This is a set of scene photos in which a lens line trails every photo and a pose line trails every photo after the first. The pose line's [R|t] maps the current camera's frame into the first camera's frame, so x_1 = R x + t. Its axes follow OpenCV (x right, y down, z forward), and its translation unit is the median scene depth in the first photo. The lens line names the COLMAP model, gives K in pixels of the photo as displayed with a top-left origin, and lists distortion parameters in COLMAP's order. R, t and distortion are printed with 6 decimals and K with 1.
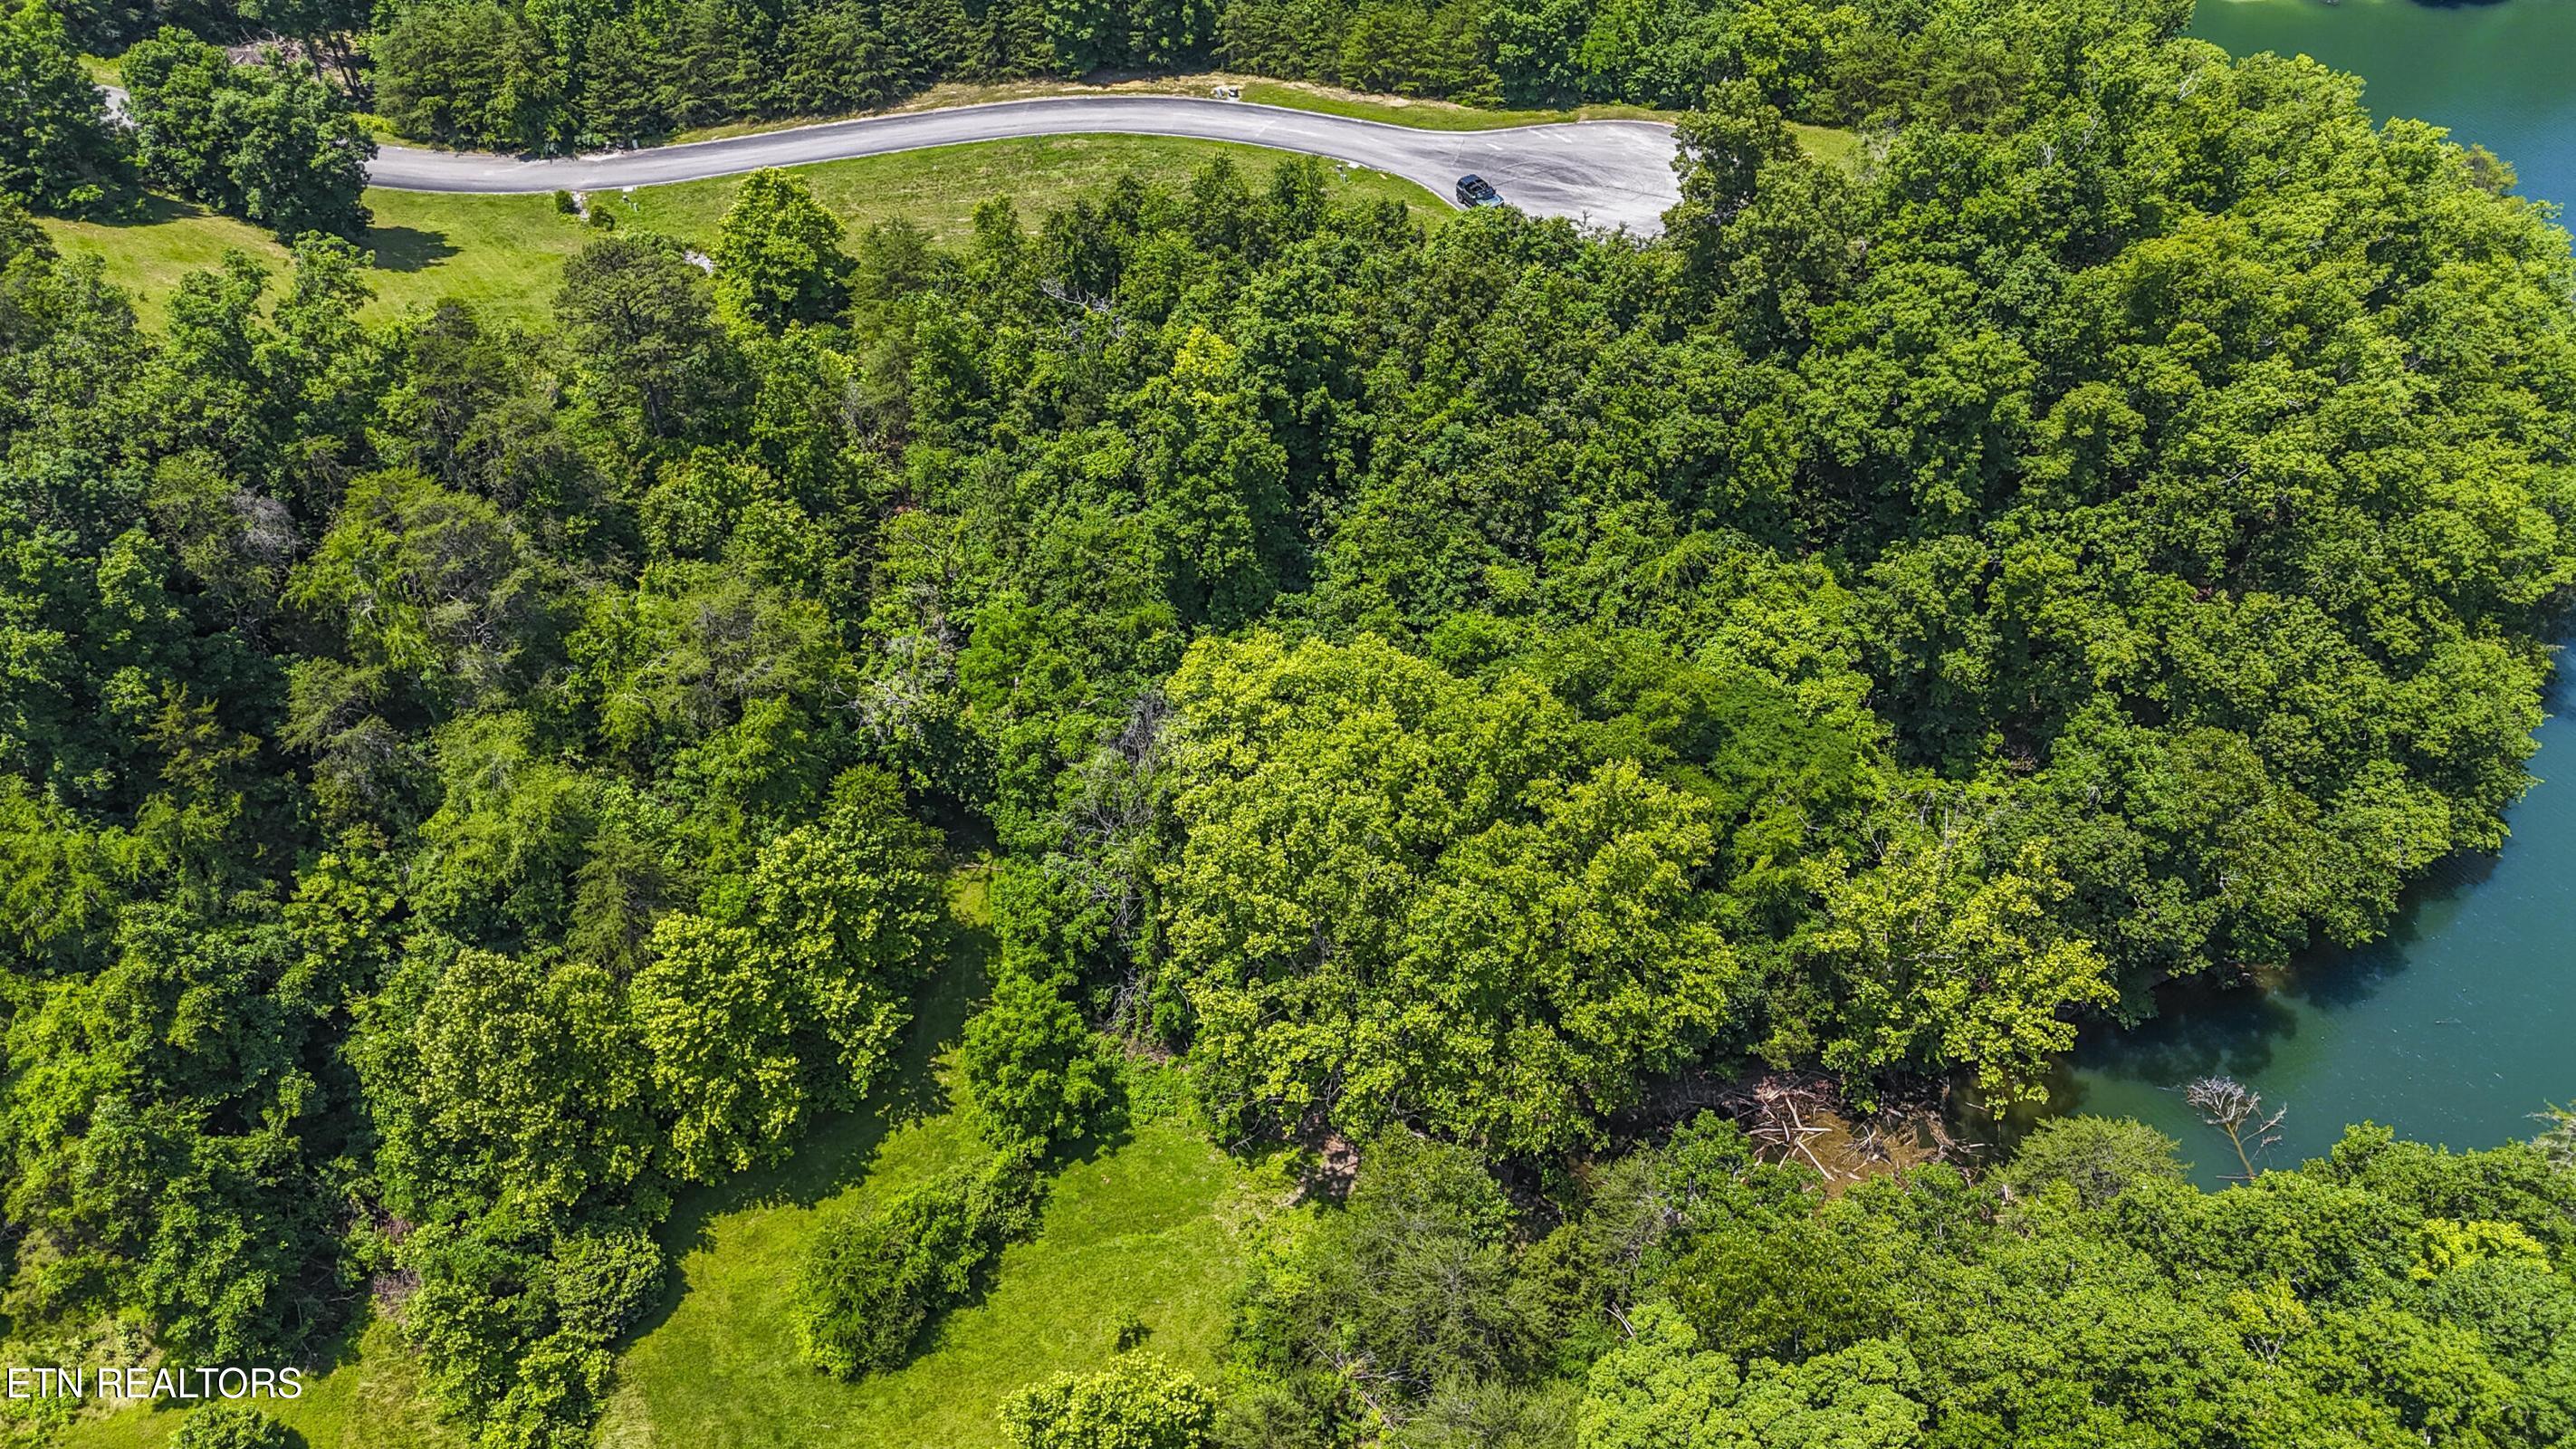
lens RADIAL K [[1878.4, 0, 1282.4], [0, 1878.4, 722.7], [0, 0, 1]] dist [0.052693, -0.047843]
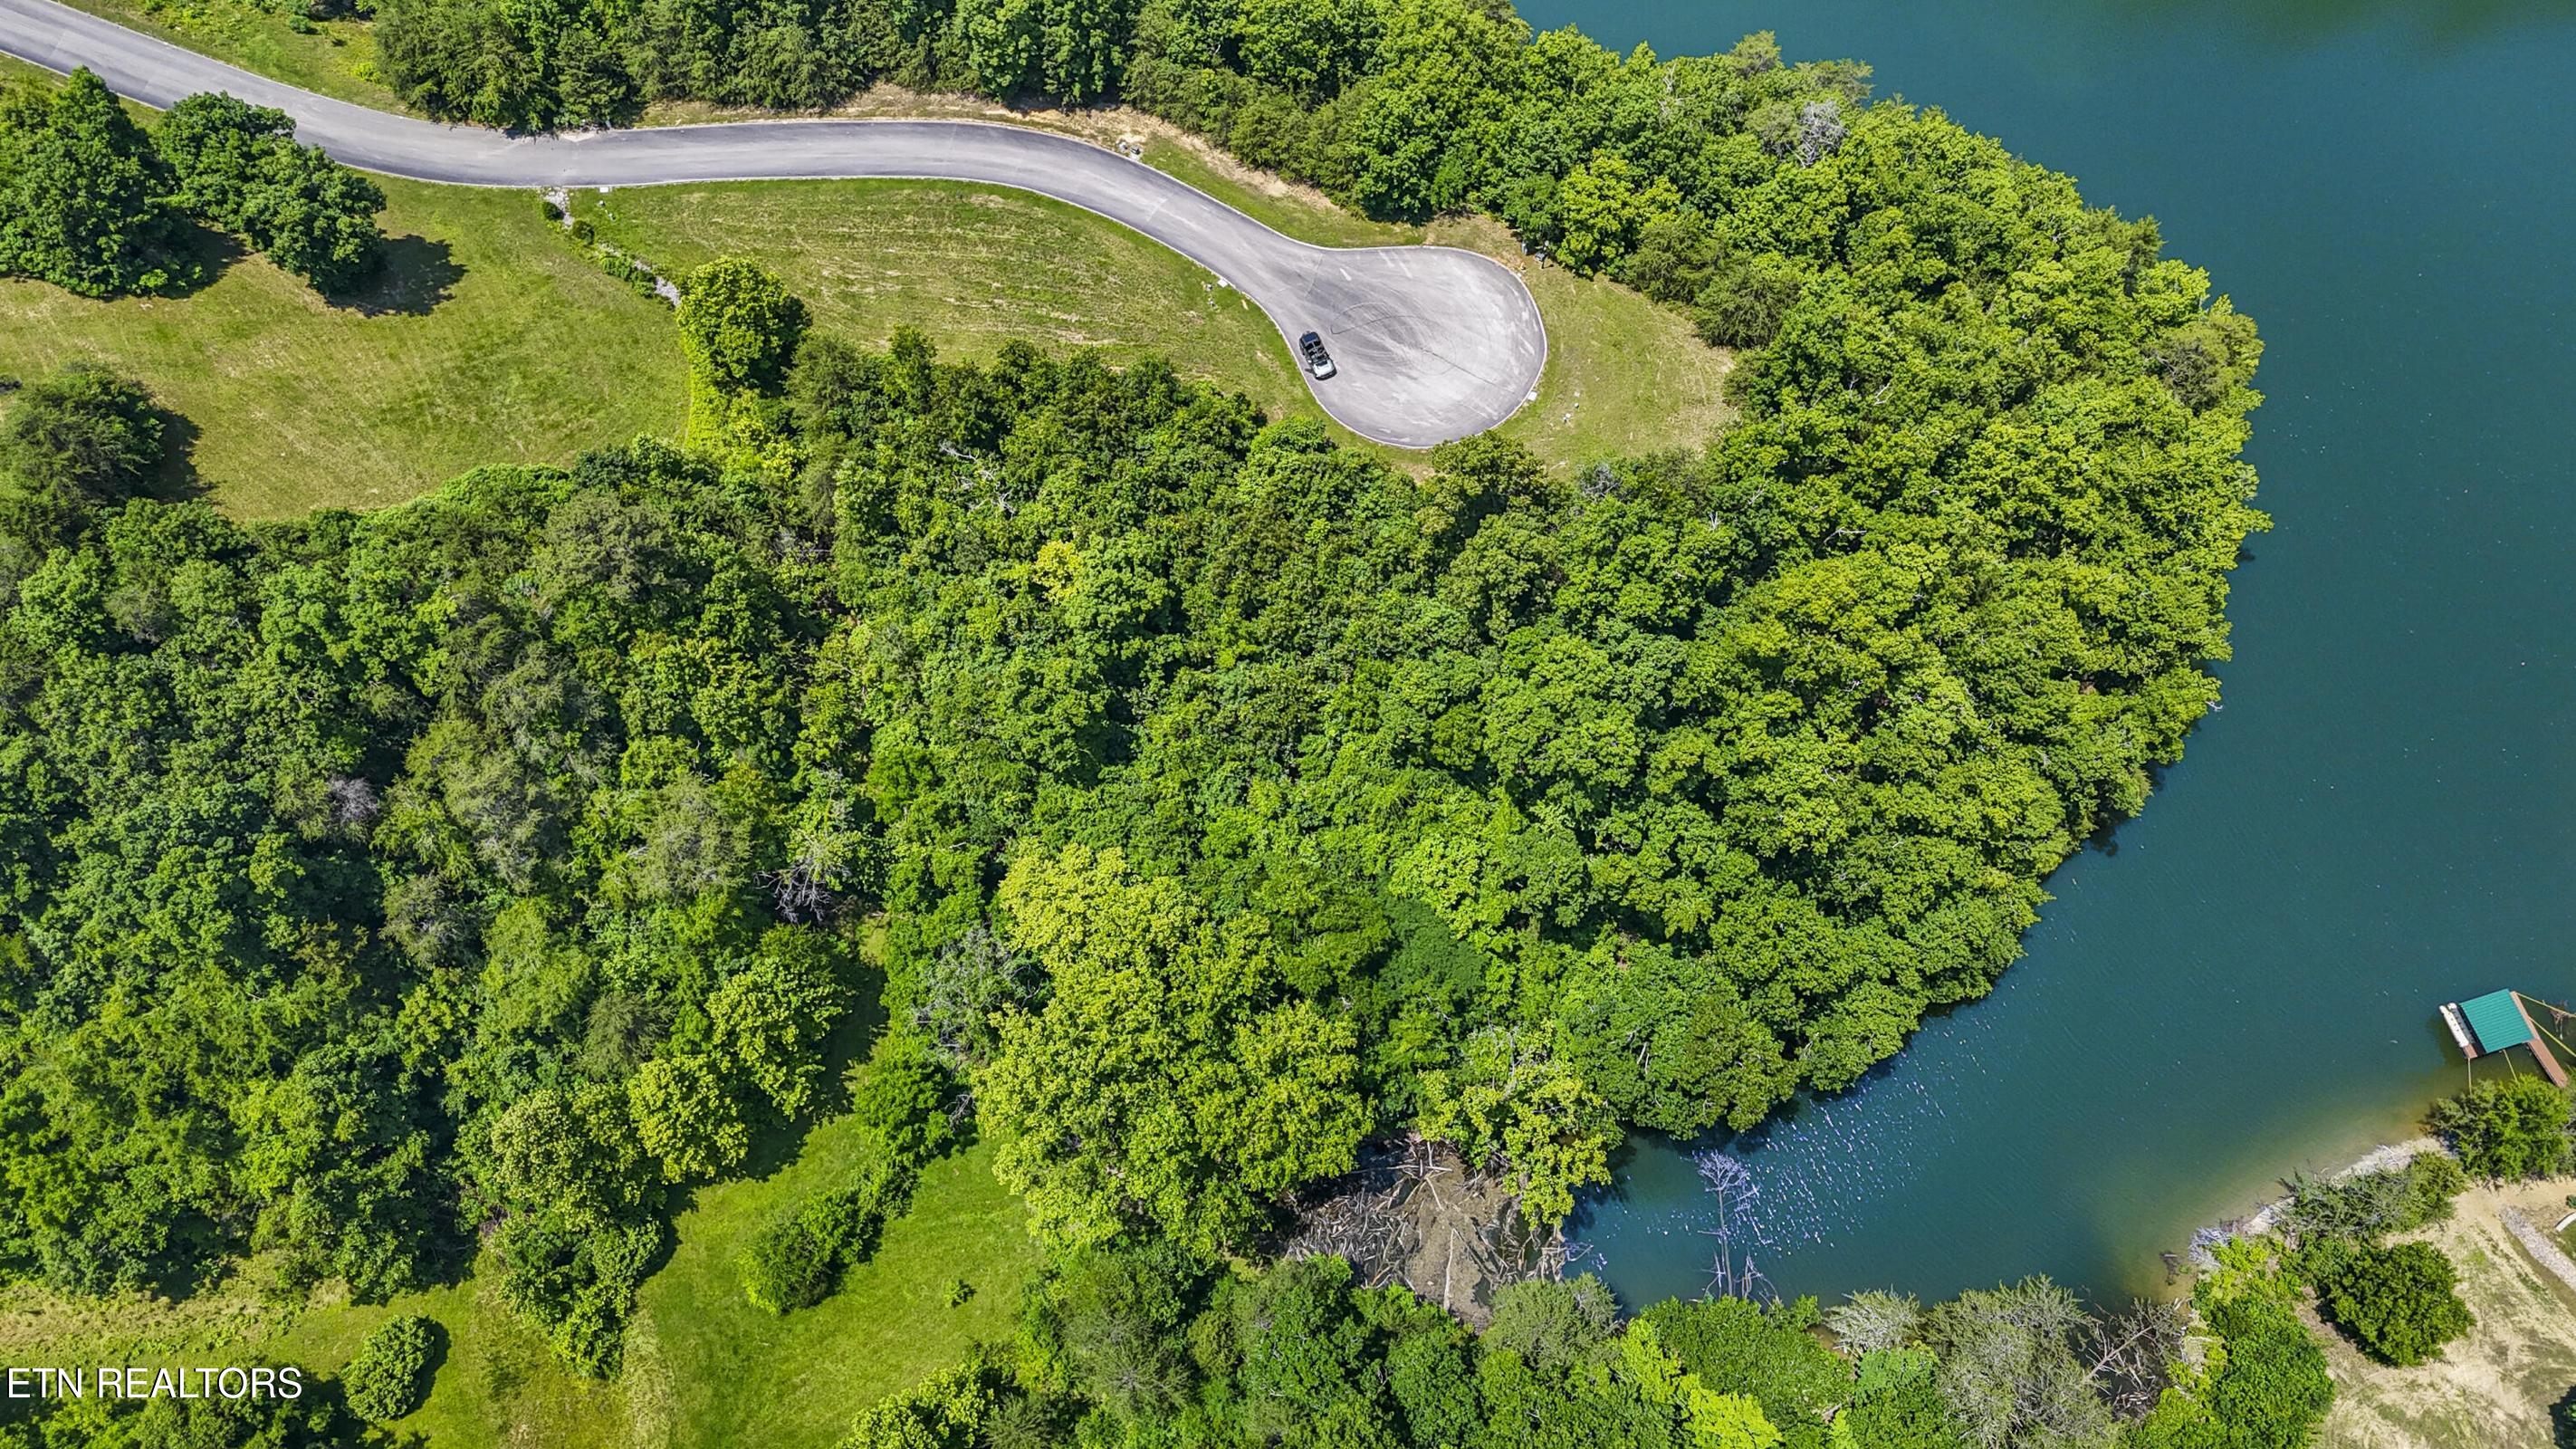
lens RADIAL K [[1878.4, 0, 1282.3], [0, 1878.4, 721.9], [0, 0, 1]] dist [0.052693, -0.047843]
pose [[0.996525, 0.081807, -0.015690, 0.160975], [-0.069643, 0.921592, 0.381861, -0.689263], [0.045699, -0.379441, 0.924087, -0.238974]]
